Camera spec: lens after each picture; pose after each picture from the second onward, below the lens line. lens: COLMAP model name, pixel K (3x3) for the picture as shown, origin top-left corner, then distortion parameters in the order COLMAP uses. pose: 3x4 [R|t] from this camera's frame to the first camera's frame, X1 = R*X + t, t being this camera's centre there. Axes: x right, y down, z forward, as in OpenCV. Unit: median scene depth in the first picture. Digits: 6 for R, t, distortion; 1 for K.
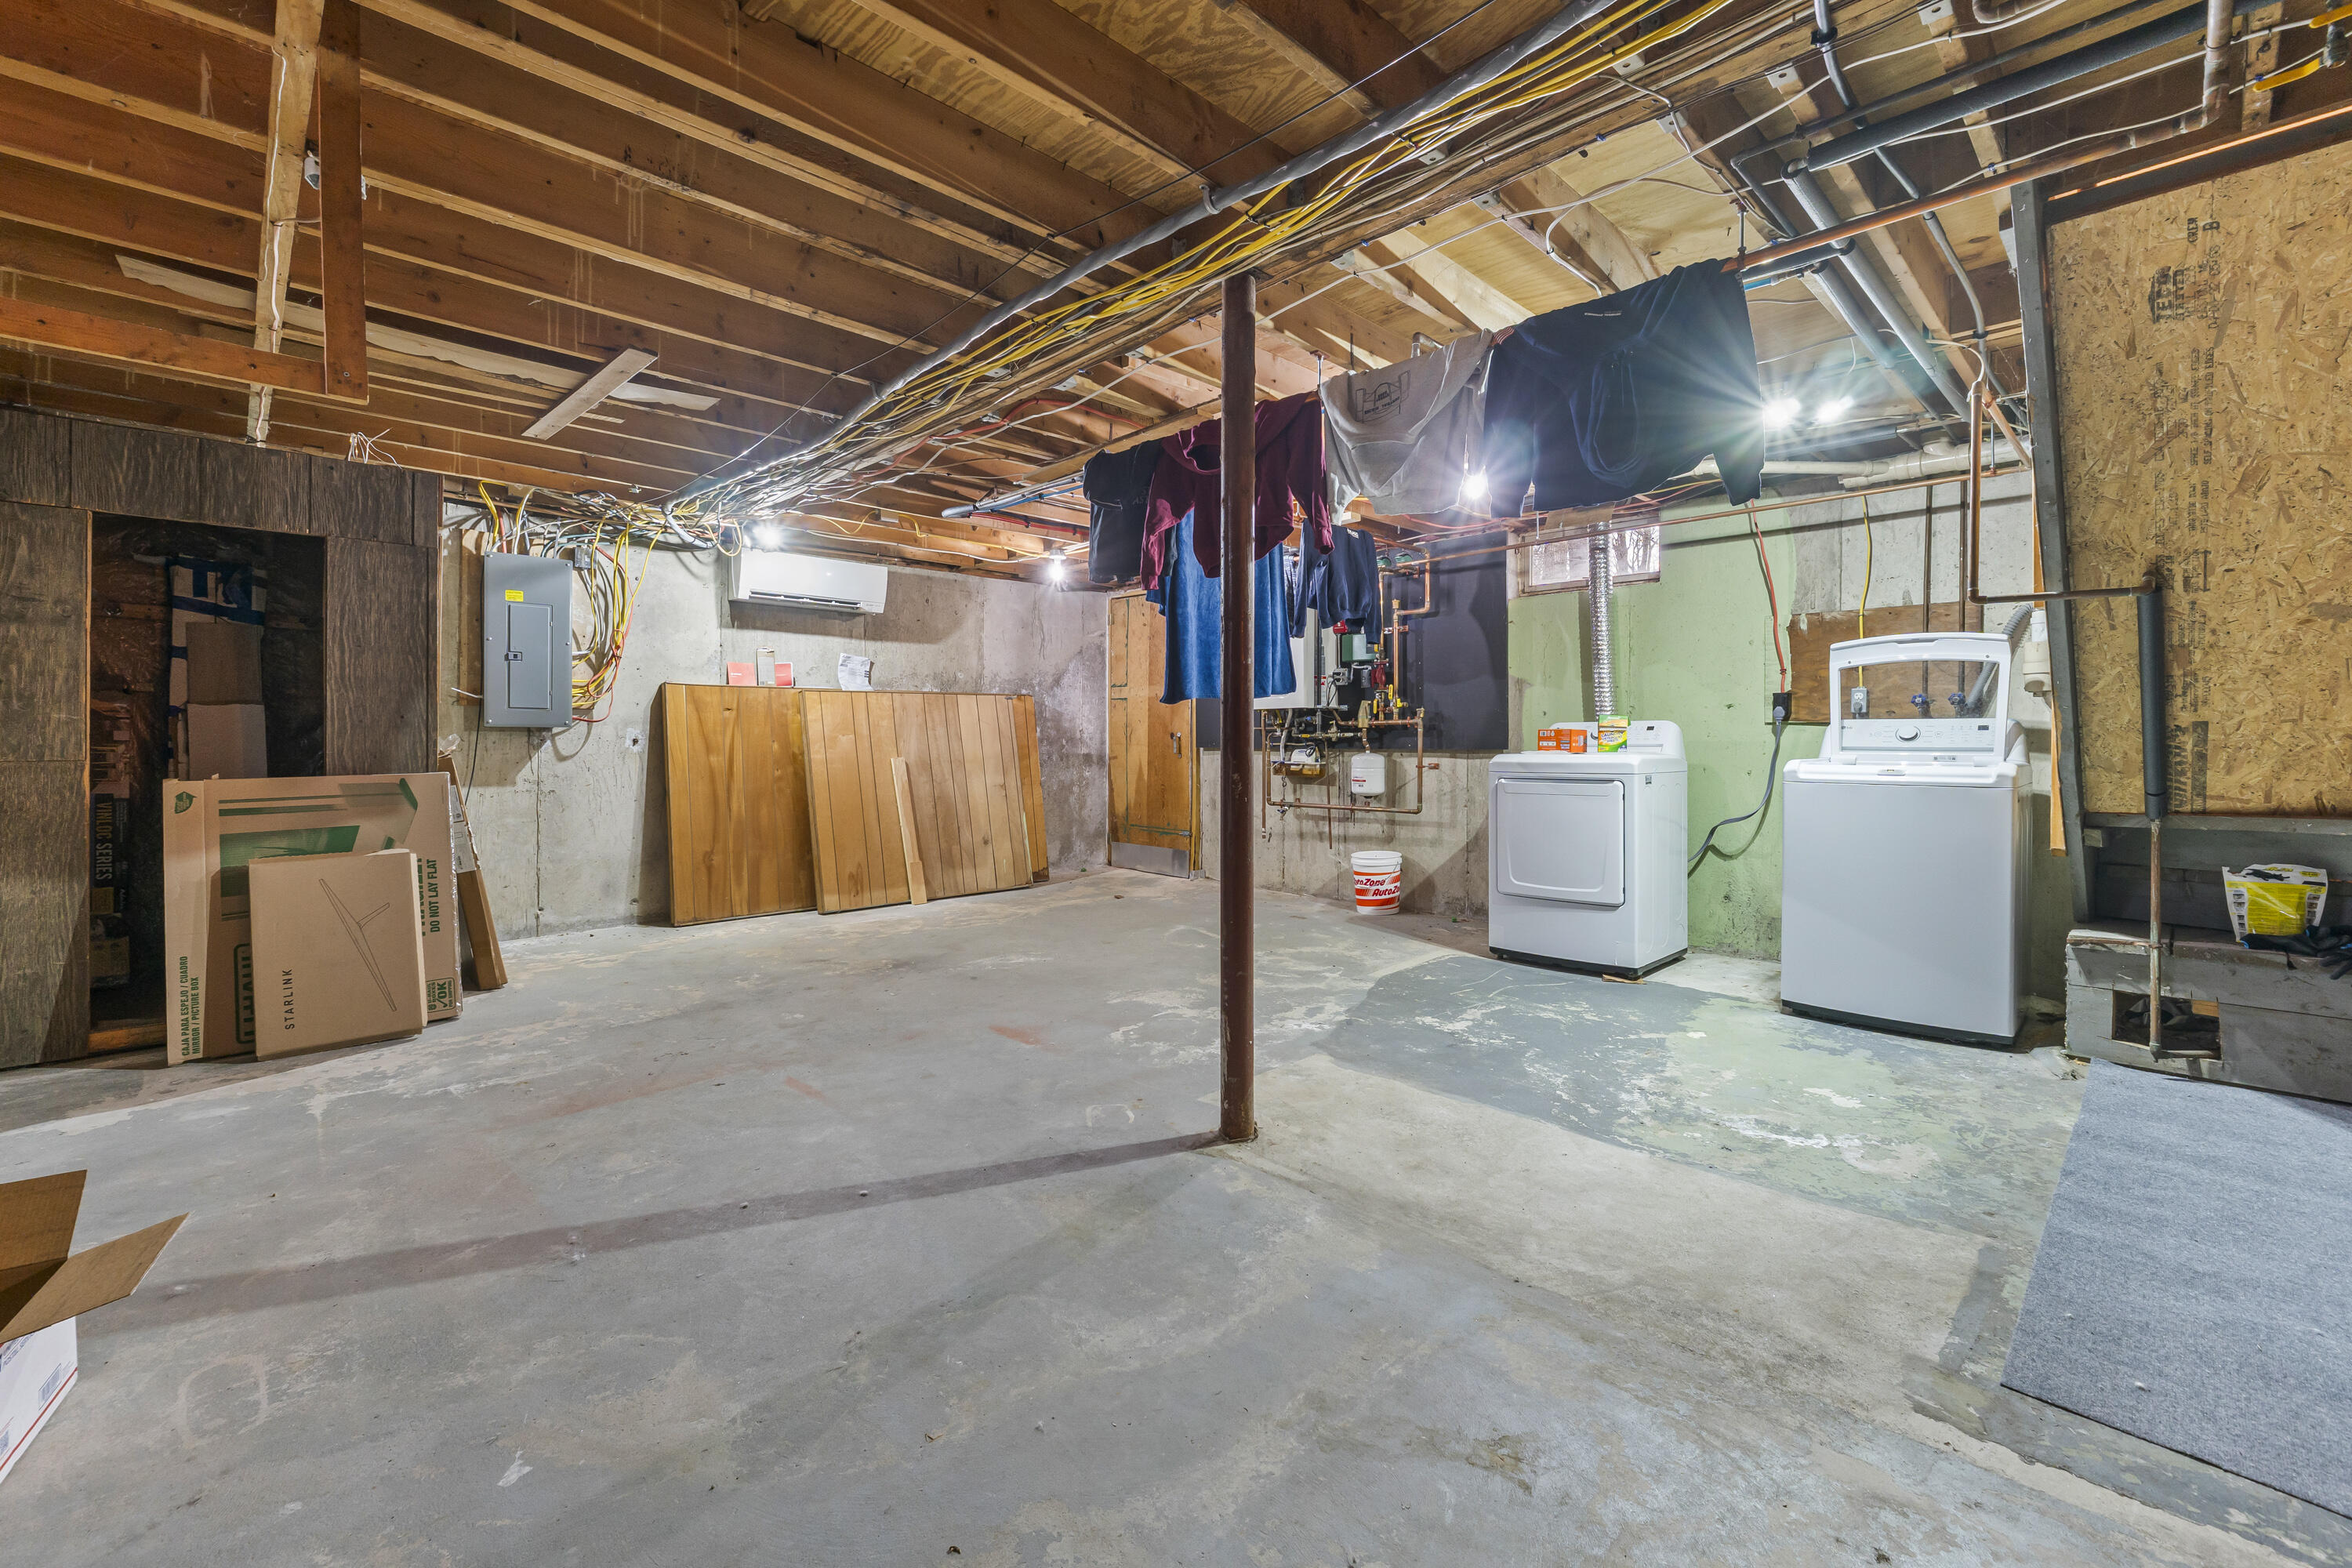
lens RADIAL K [[987.8, 0, 1176.6], [0, 987.8, 752.0], [0, 0, 1]] dist [0.000202, 0.000011]
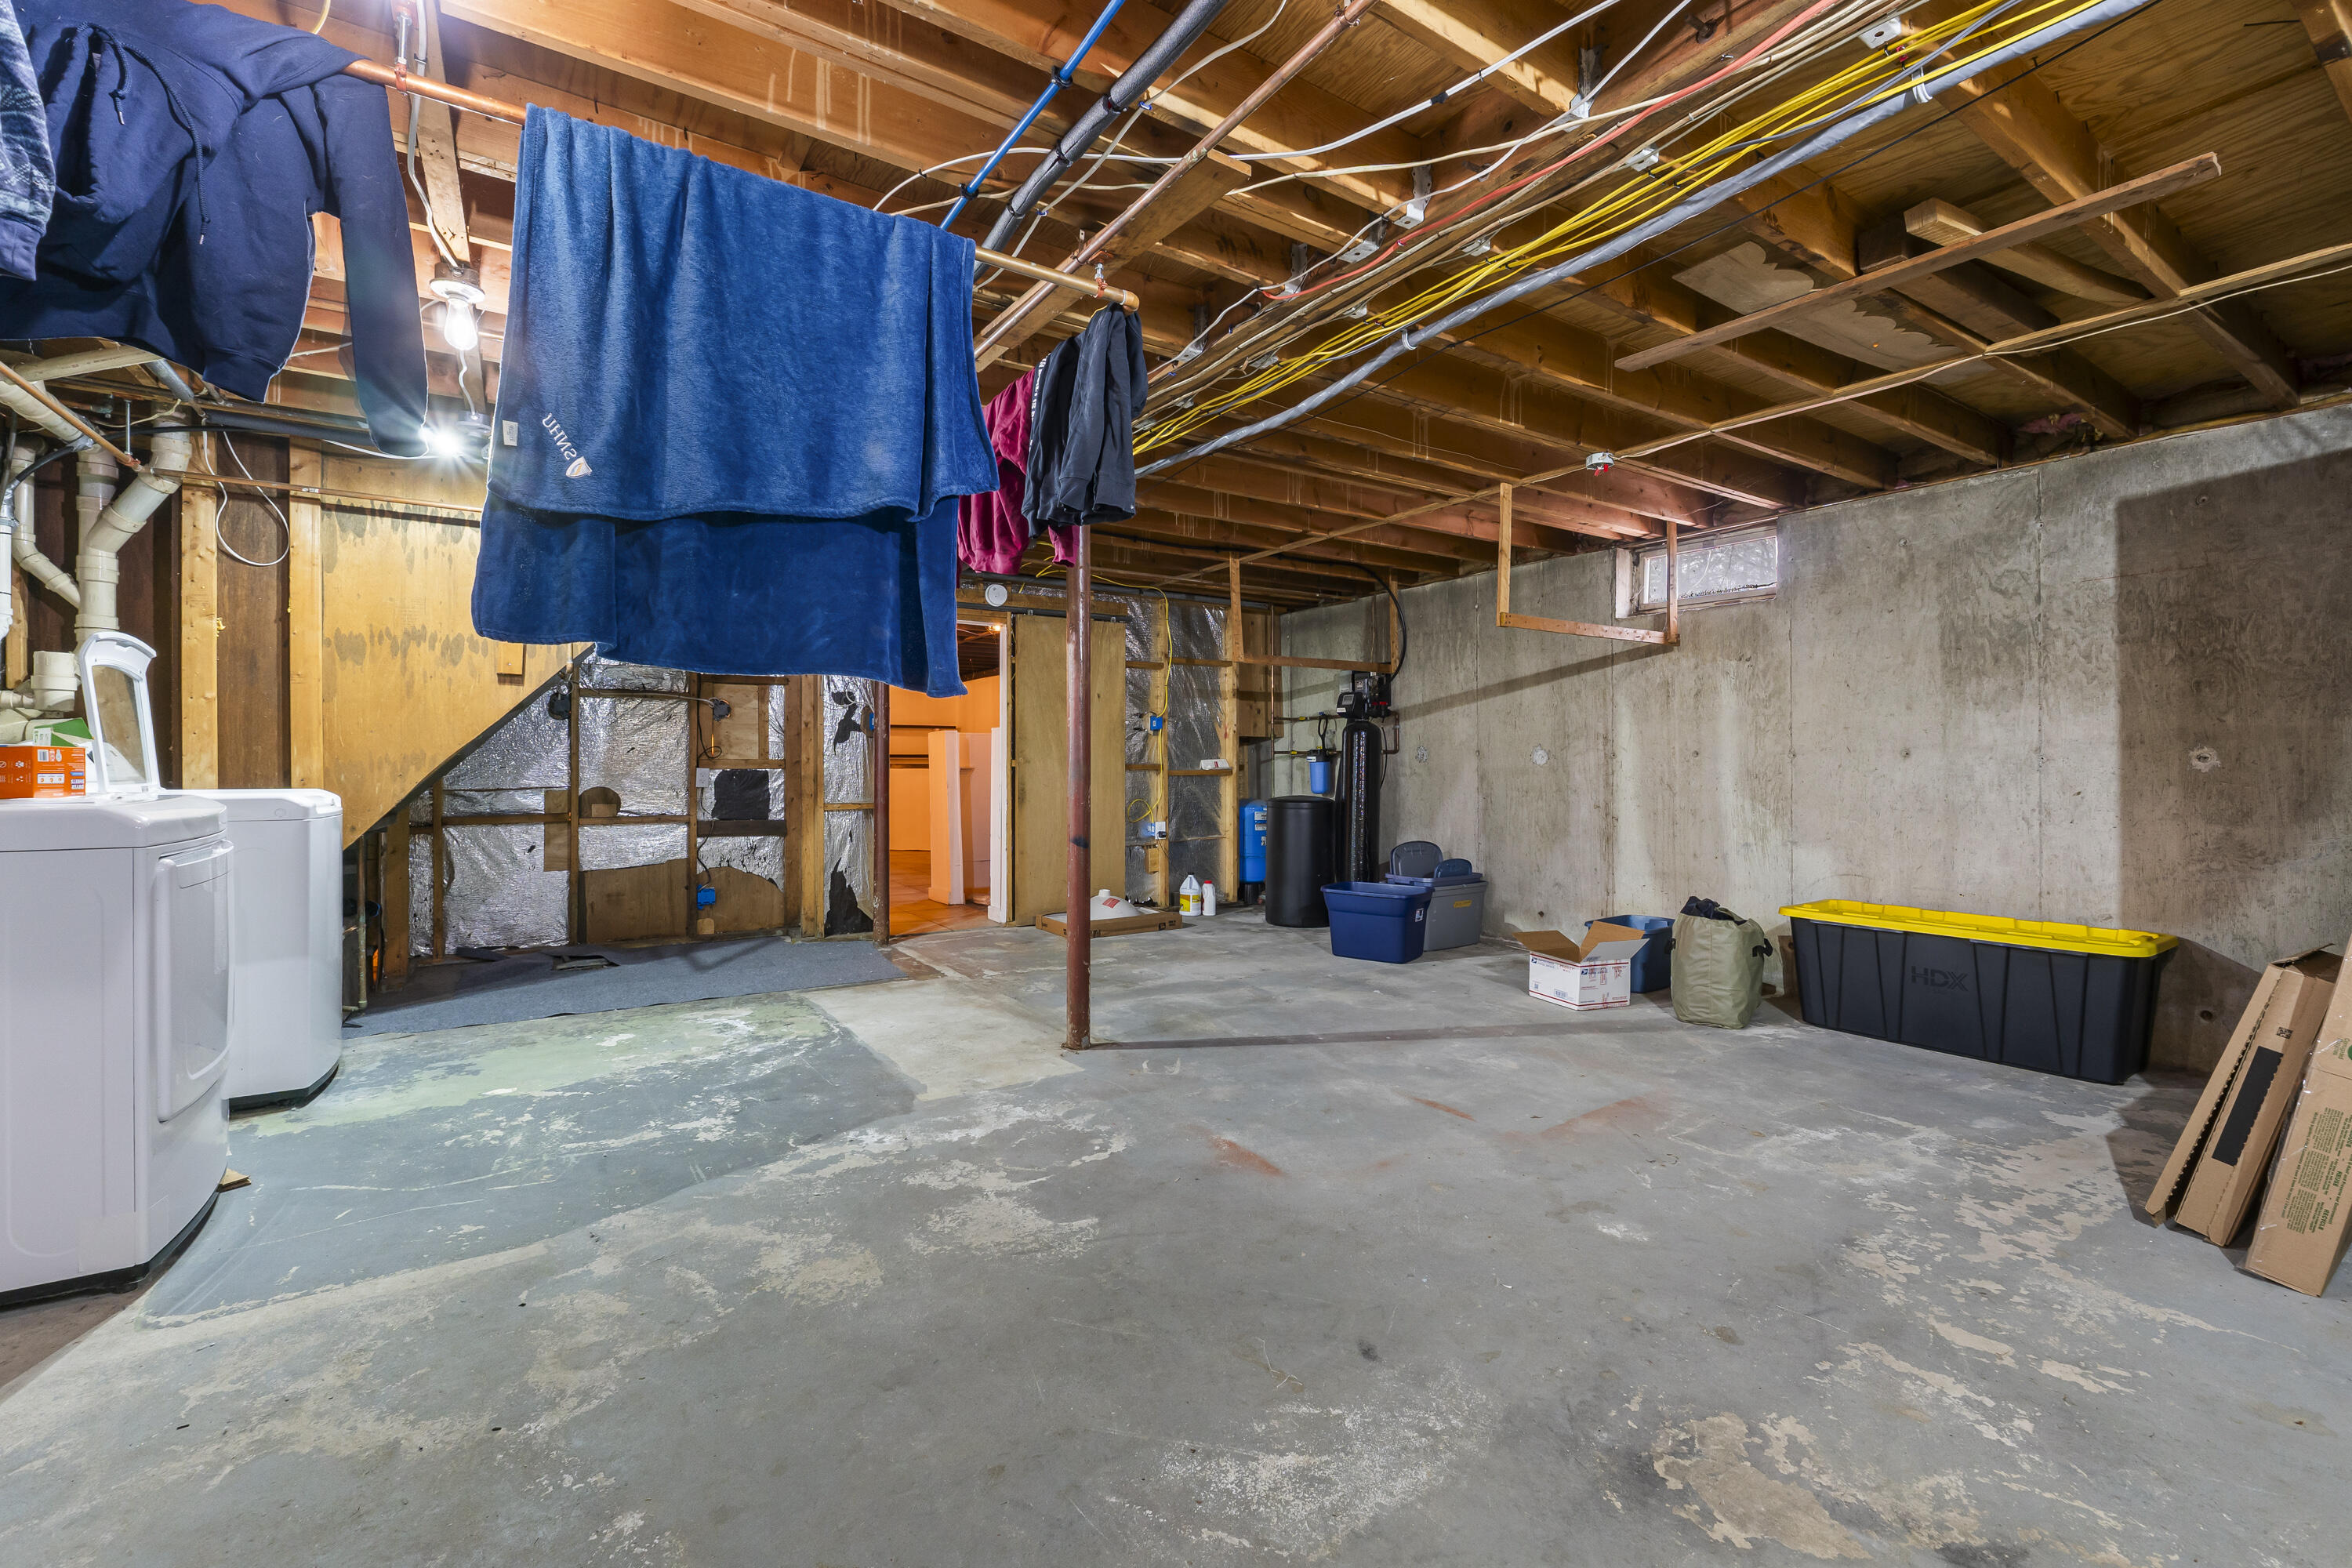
lens RADIAL K [[987.8, 0, 1176.6], [0, 987.8, 752.0], [0, 0, 1]] dist [0.000202, 0.000011]
pose [[-0.982603, 0.000134, 0.185717, -0.288588], [0.000382, 0.999999, 0.001300, -0.031265], [-0.185717, 0.001349, -0.982602, 2.012377]]
